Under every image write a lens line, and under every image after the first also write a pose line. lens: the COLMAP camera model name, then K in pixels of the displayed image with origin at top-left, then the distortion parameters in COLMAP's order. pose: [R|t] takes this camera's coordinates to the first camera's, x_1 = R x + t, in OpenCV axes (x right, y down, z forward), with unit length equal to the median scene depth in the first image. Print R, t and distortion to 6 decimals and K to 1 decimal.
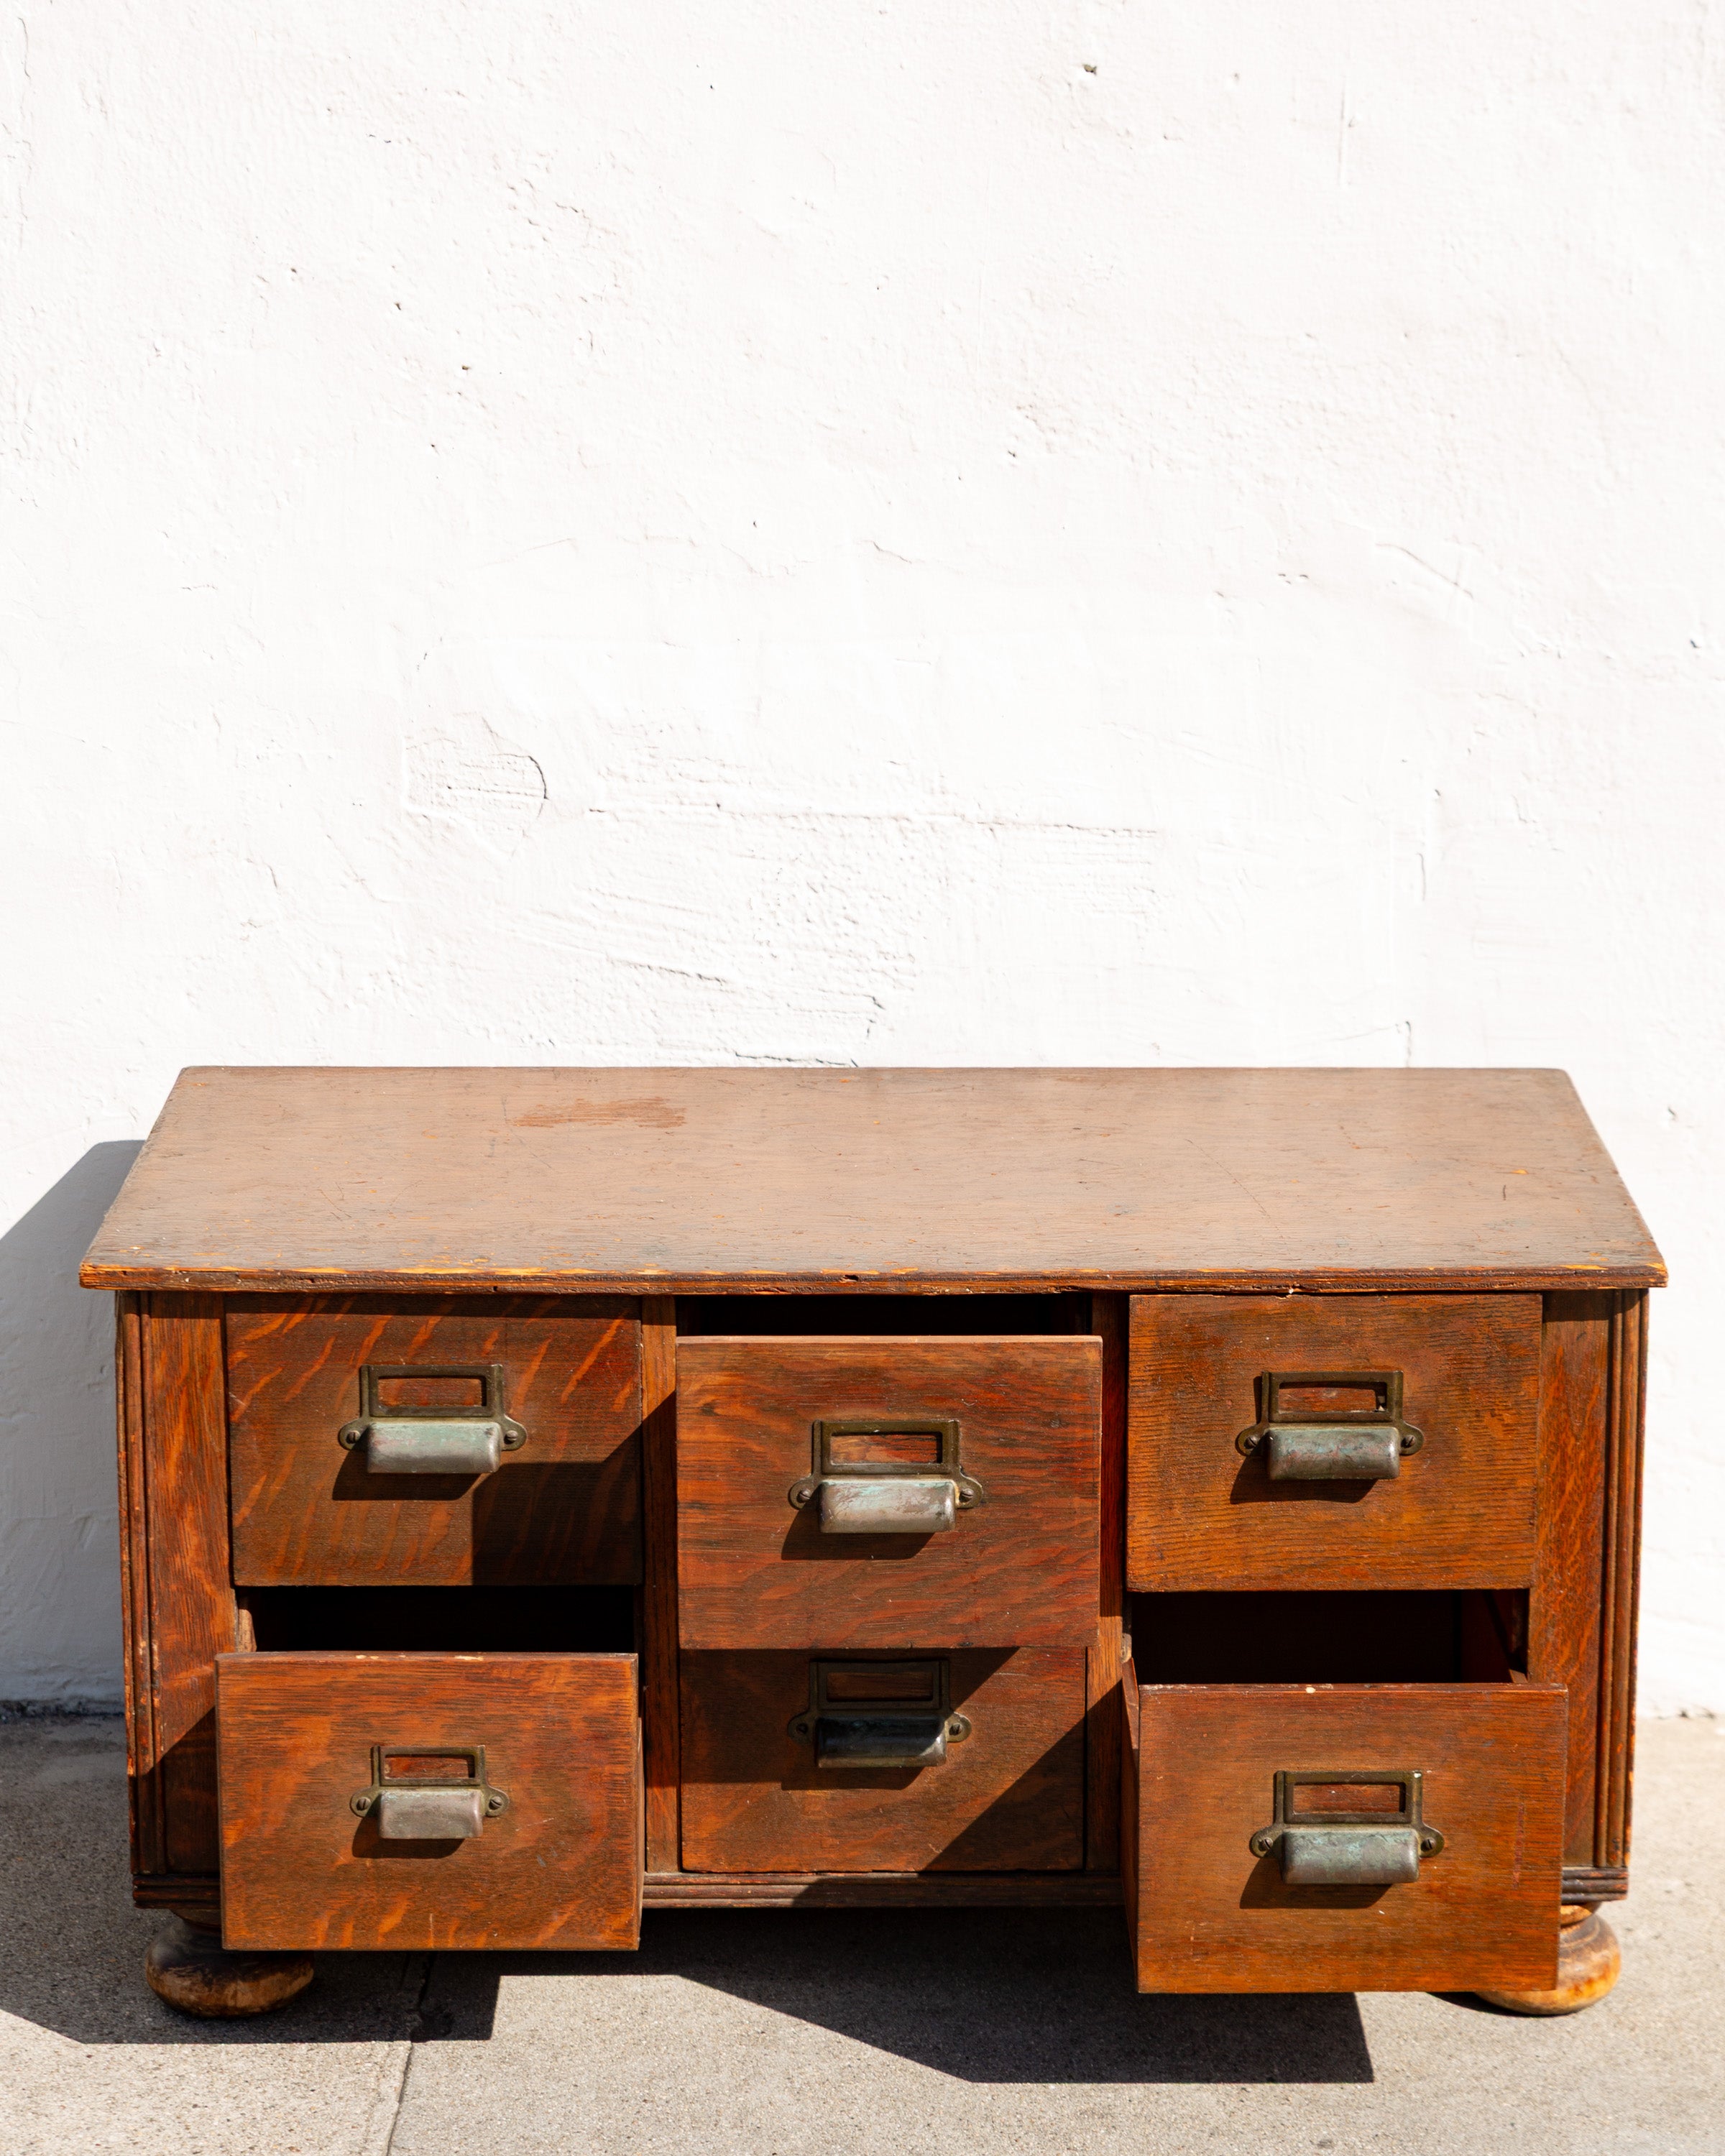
lens RADIAL K [[5787.5, 0, 862.5], [0, 5787.5, 1078.0], [0, 0, 1]] dist [0.024505, 0.237731]
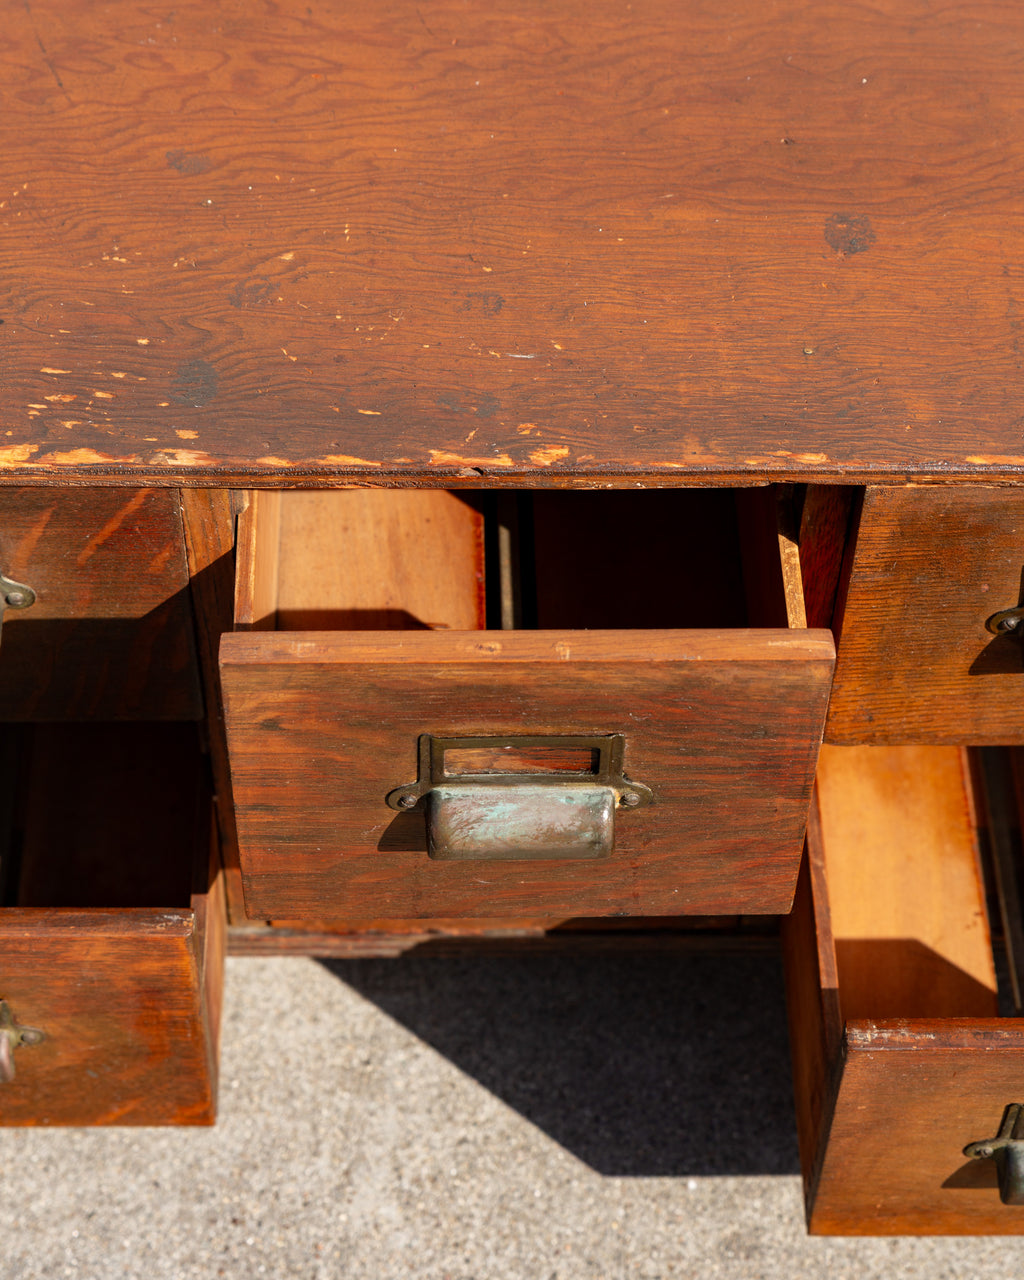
lens RADIAL K [[2807.6, 0, 512.0], [0, 2807.6, 640.0], [0, 0, 1]] dist [-0.058401, 0.093318]
pose [[0.999793, 0.003431, 0.020068, -0.004068], [-0.015214, 0.780873, 0.624504, -0.163754], [-0.013528, -0.624680, 0.780764, 0.732659]]
